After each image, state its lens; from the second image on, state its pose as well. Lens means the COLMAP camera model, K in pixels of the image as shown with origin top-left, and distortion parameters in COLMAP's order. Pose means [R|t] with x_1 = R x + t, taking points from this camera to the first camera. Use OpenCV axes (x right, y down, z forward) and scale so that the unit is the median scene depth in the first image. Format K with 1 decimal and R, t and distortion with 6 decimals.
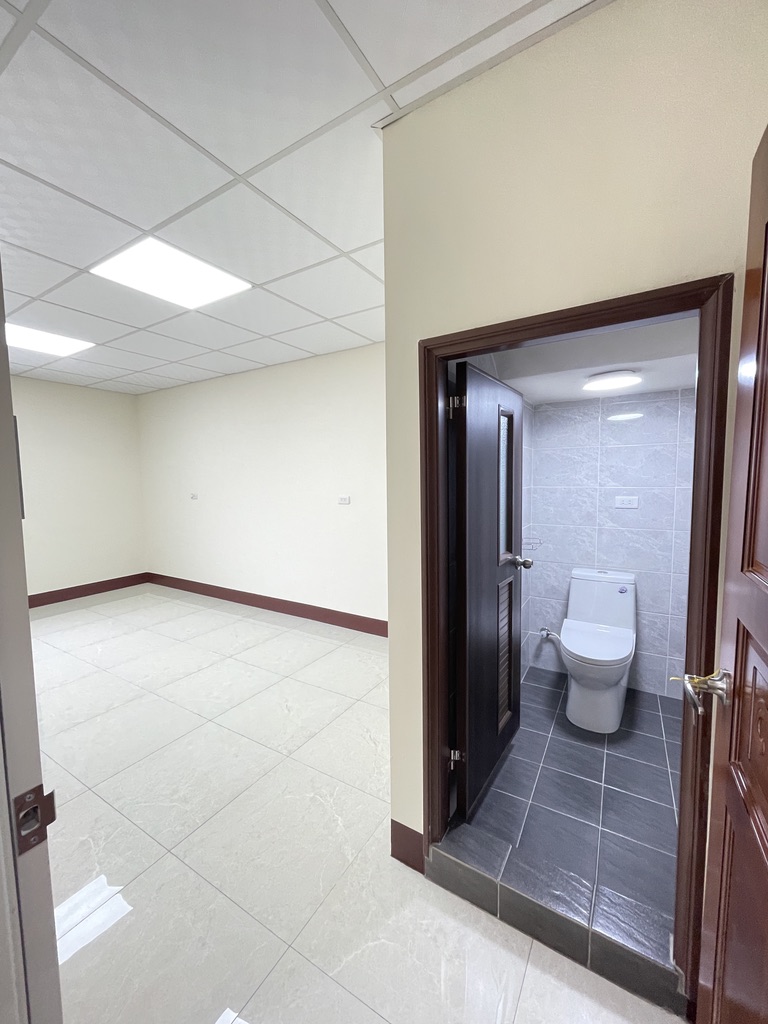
lens RADIAL K [[412.8, 0, 382.3], [0, 412.8, 515.4], [0, 0, 1]] dist [-0.004564, 0.000380]
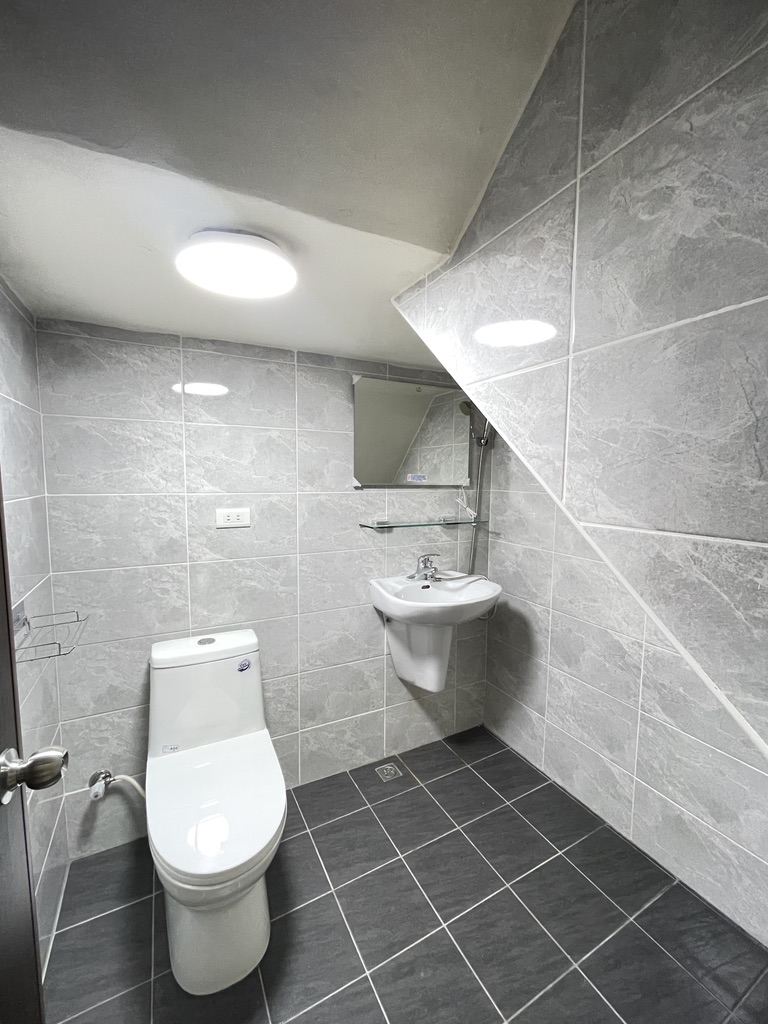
lens RADIAL K [[412.8, 0, 389.5], [0, 412.8, 504.5], [0, 0, 1]] dist [-0.004564, 0.000380]
pose [[0.505138, -0.052778, 0.861423, 0.178674], [0.059501, 0.997883, 0.026247, -0.054215], [-0.860985, 0.037997, 0.507209, 0.483704]]
